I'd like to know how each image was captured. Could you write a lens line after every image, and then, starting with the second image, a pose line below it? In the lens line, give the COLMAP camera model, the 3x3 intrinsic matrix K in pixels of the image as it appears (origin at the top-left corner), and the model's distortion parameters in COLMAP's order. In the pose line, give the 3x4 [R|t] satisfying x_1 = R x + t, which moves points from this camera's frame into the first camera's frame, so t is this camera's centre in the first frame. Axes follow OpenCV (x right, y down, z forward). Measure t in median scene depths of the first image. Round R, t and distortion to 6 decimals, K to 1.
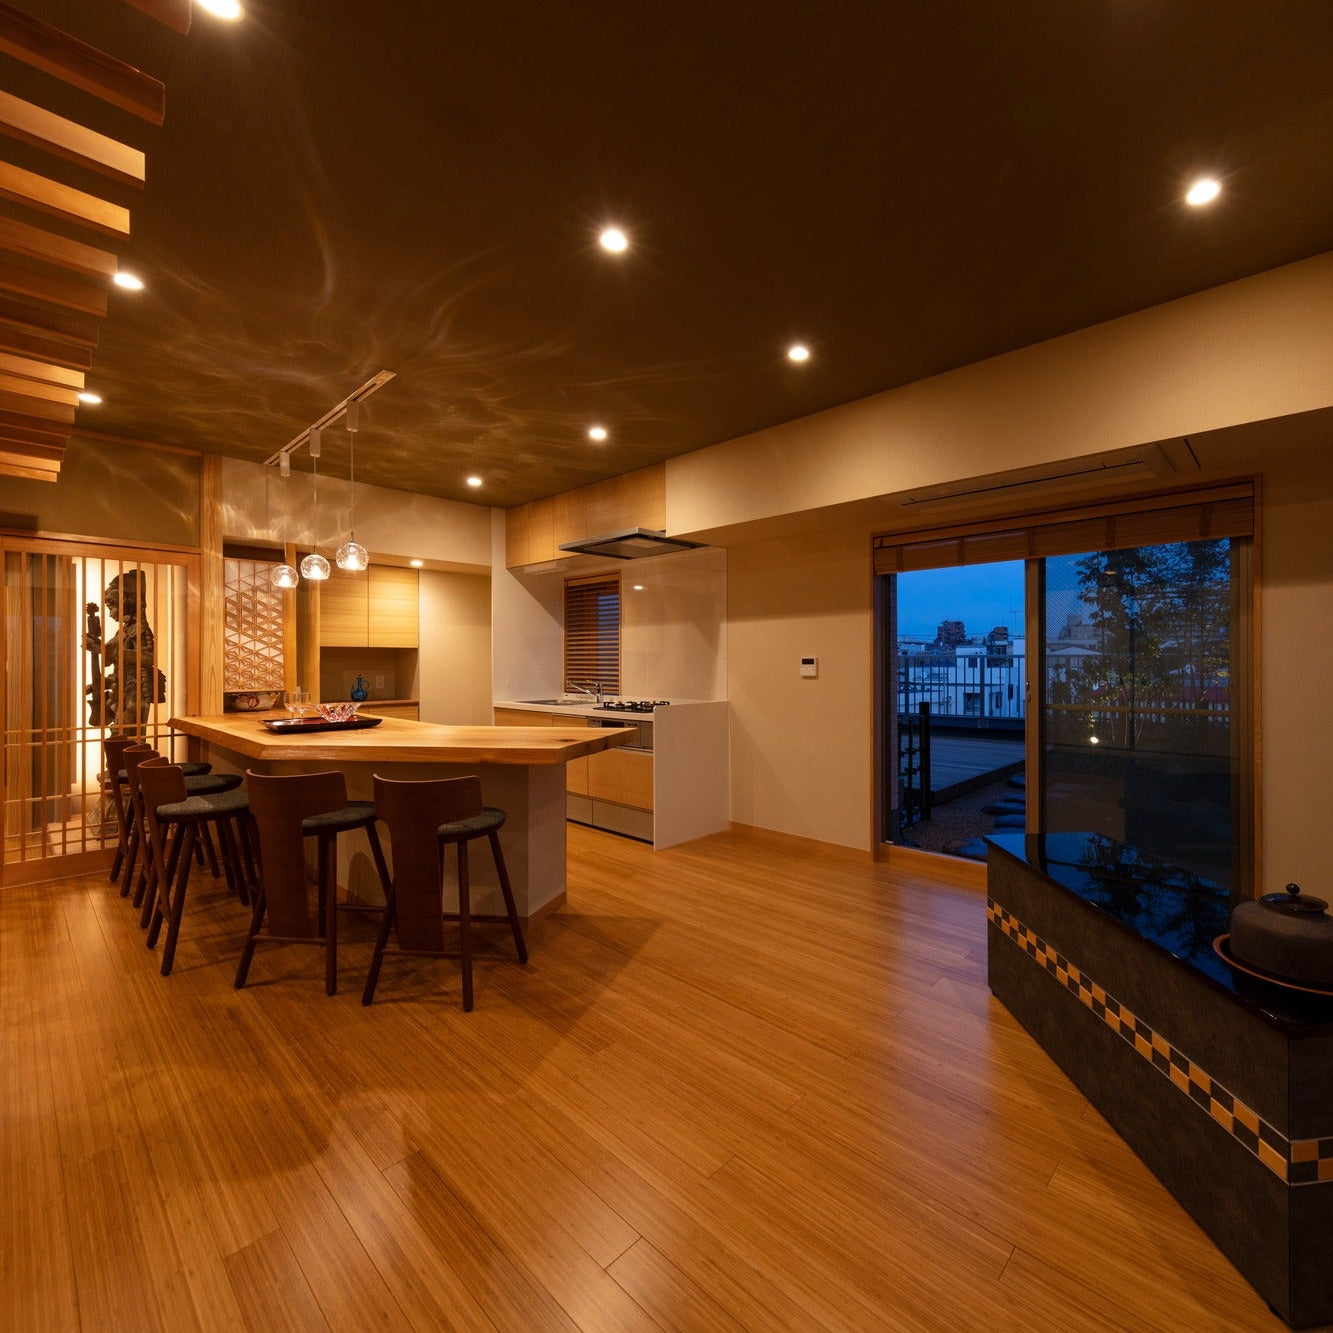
lens RADIAL K [[616.7, 0, 759.8], [0, 616.7, 665.1], [0, 0, 1]] dist [0.007859, -0.001409]
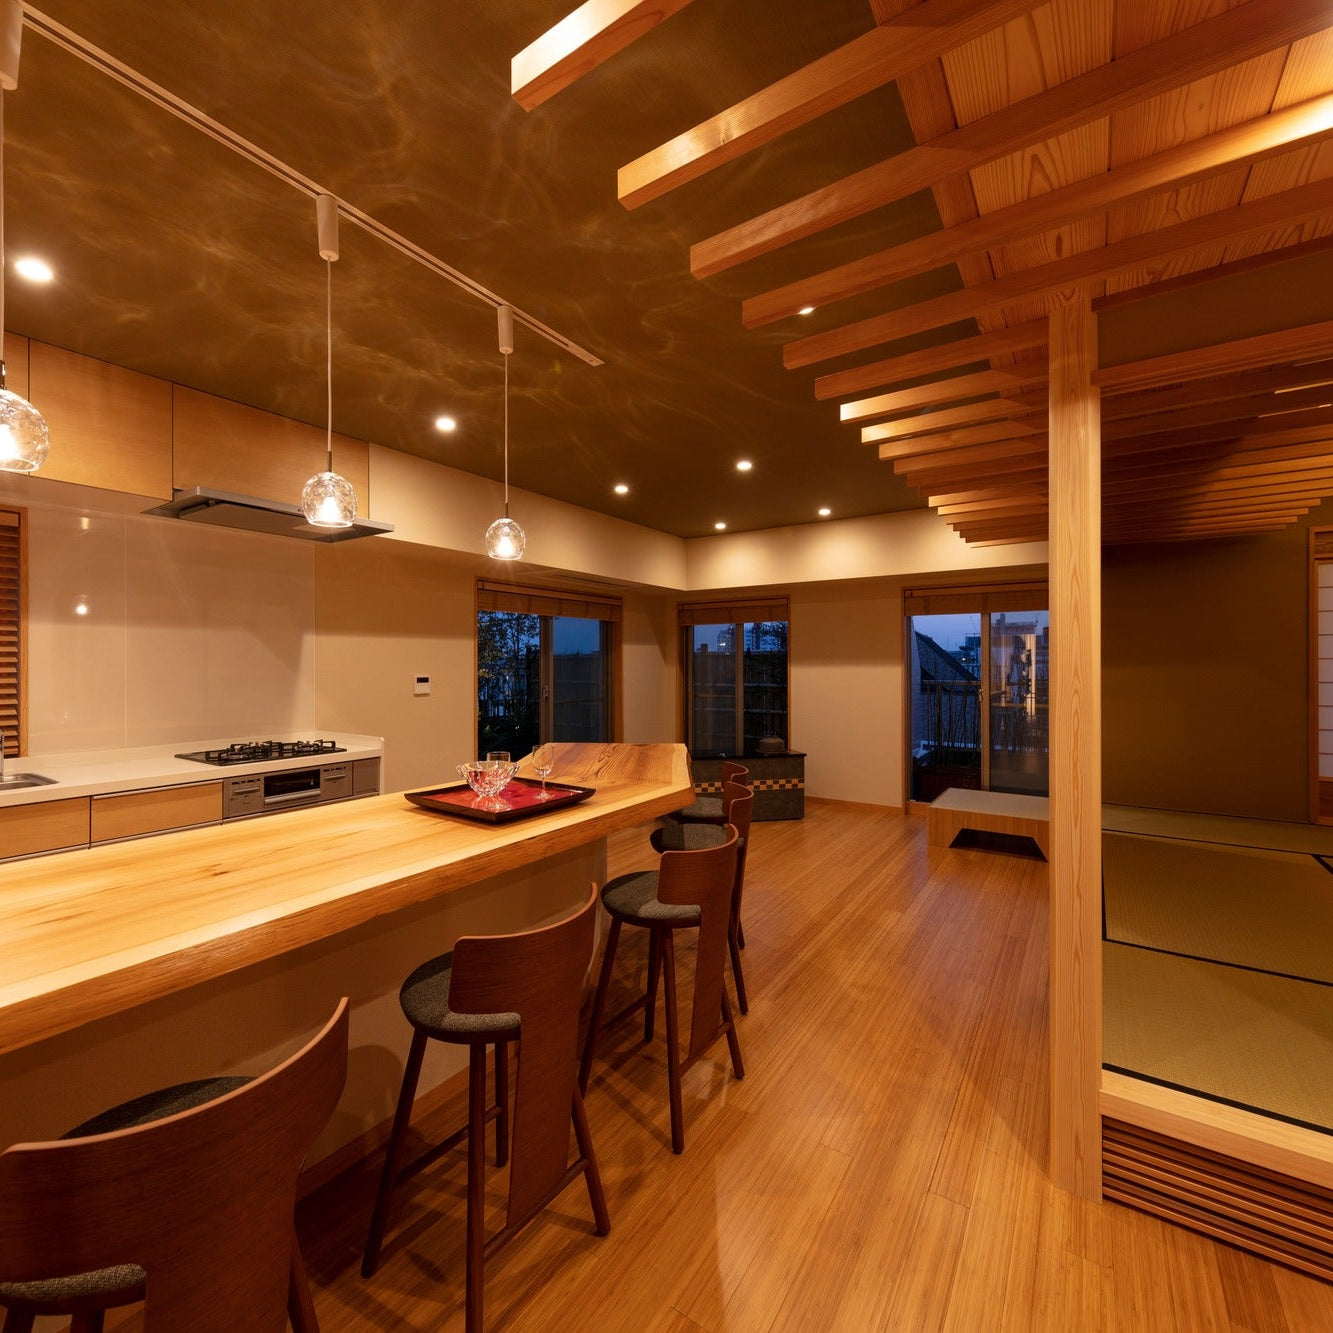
lens RADIAL K [[633.8, 0, 667.3], [0, 633.8, 665.2], [0, 0, 1]] dist [0.003108, 0.000063]
pose [[-0.103838, -0.001094, 0.994594, -1.141939], [0.007223, 0.999972, 0.001854, -0.032805], [-0.994568, 0.007377, -0.103827, 0.755698]]
